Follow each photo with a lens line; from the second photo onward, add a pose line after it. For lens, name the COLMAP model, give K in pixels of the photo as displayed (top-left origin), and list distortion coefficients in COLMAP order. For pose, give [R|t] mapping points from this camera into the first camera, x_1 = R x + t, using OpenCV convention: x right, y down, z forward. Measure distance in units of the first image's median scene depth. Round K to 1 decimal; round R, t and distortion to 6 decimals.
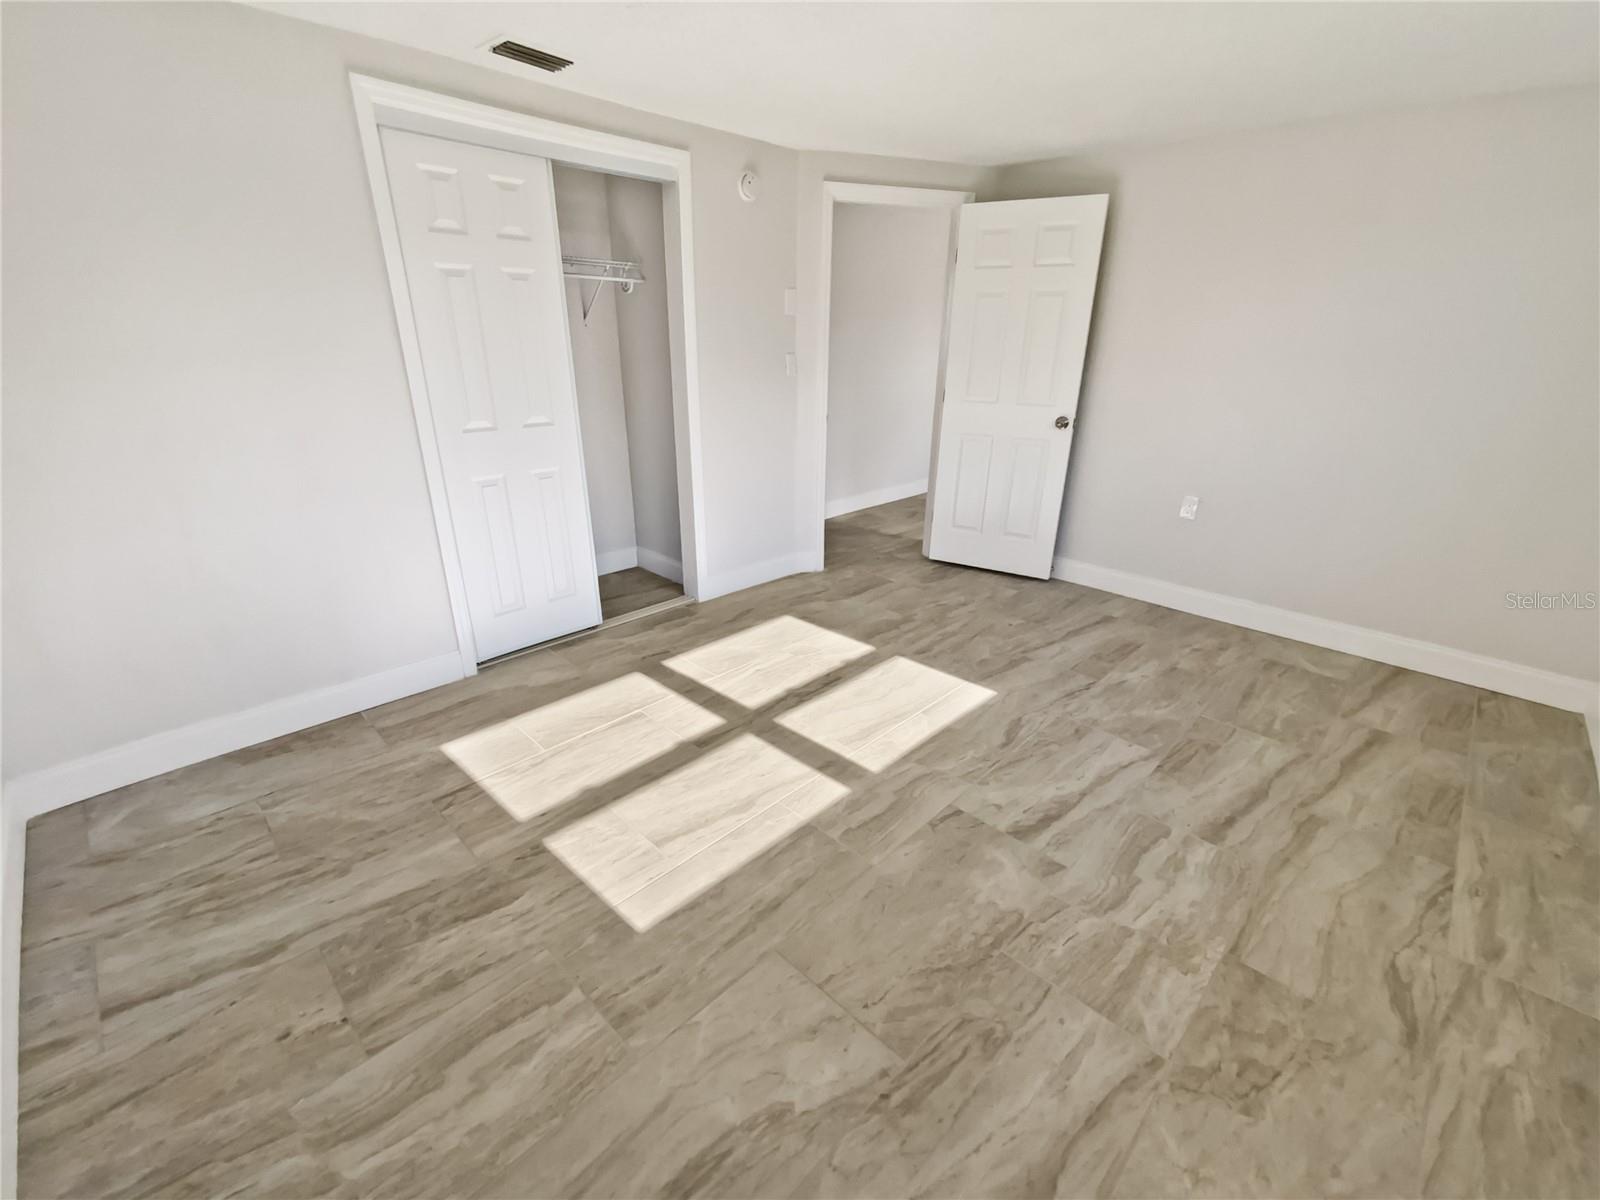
lens RADIAL K [[655.0, 0, 800.0], [0, 655.0, 600.0], [0, 0, 1]] dist [0.075279, -0.030843]
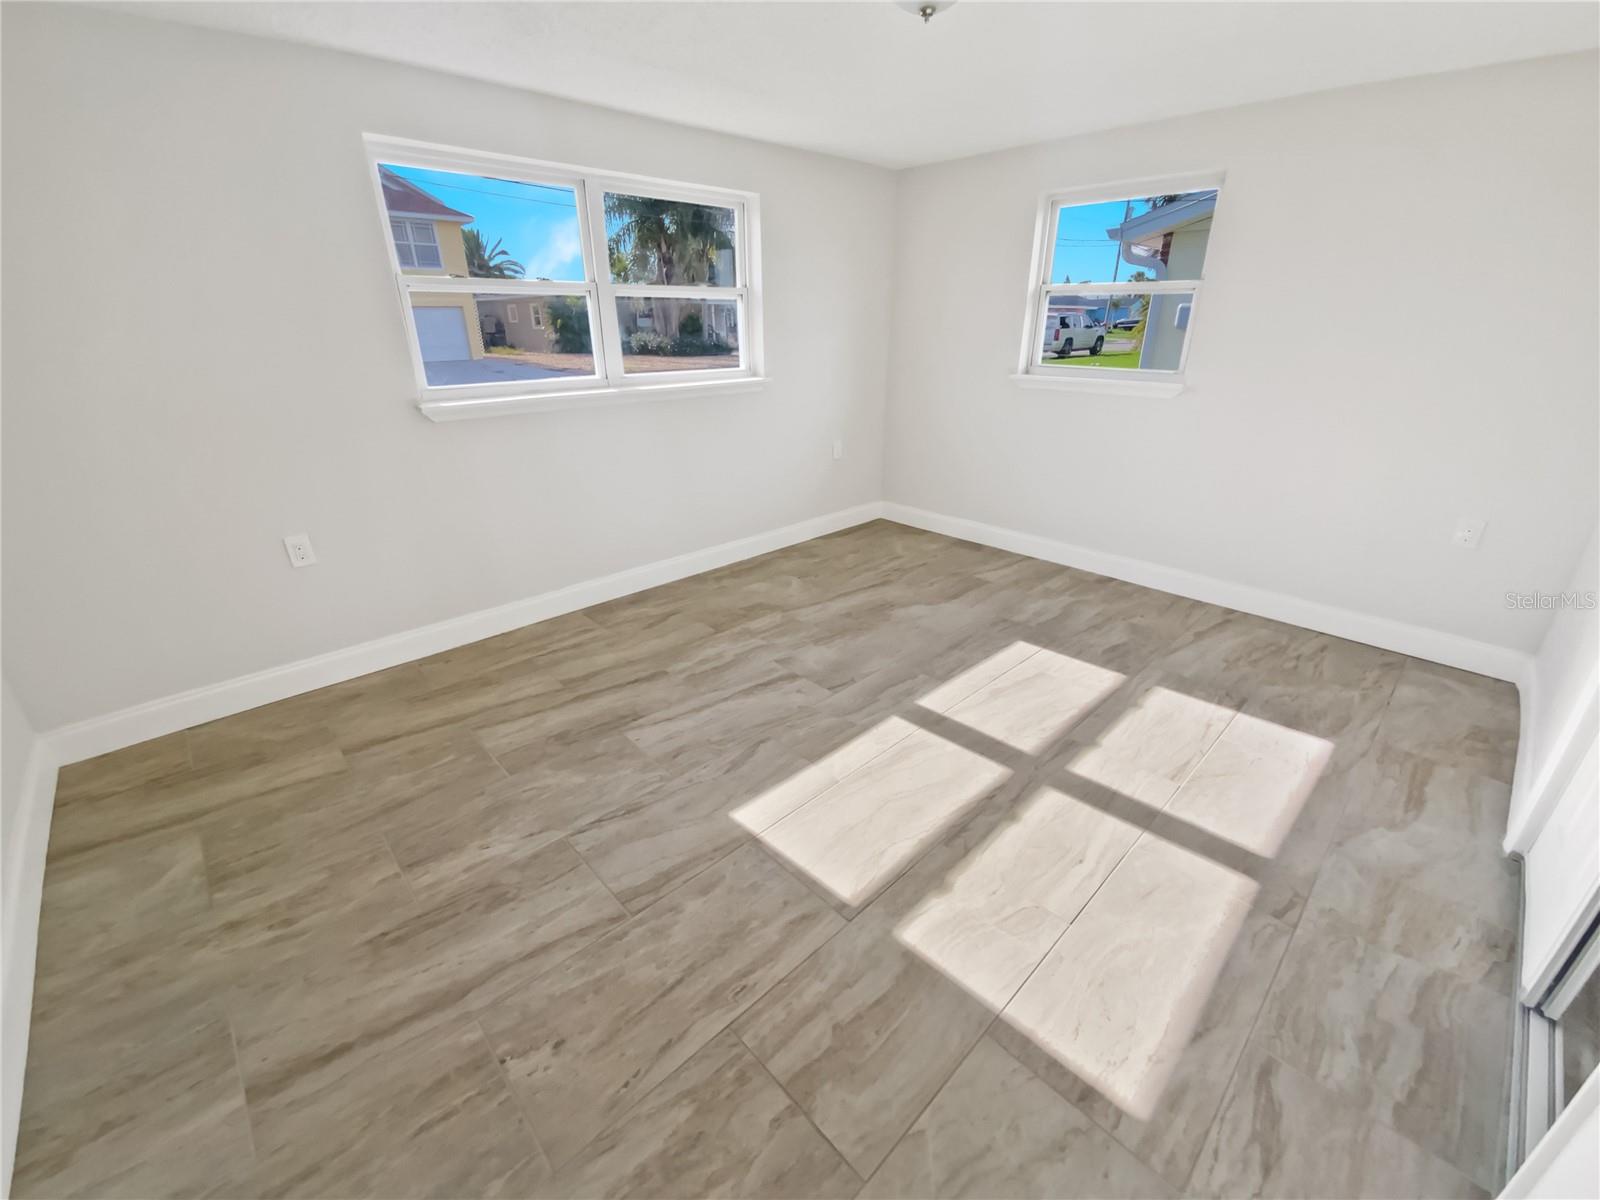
lens RADIAL K [[655.0, 0, 800.0], [0, 655.0, 600.0], [0, 0, 1]] dist [0.075279, -0.030843]
pose [[-0.999346, -0.031120, 0.018419, 0.256686], [-0.008297, 0.693071, 0.720822, -0.674018], [-0.035198, 0.720198, -0.692876, 1.615812]]
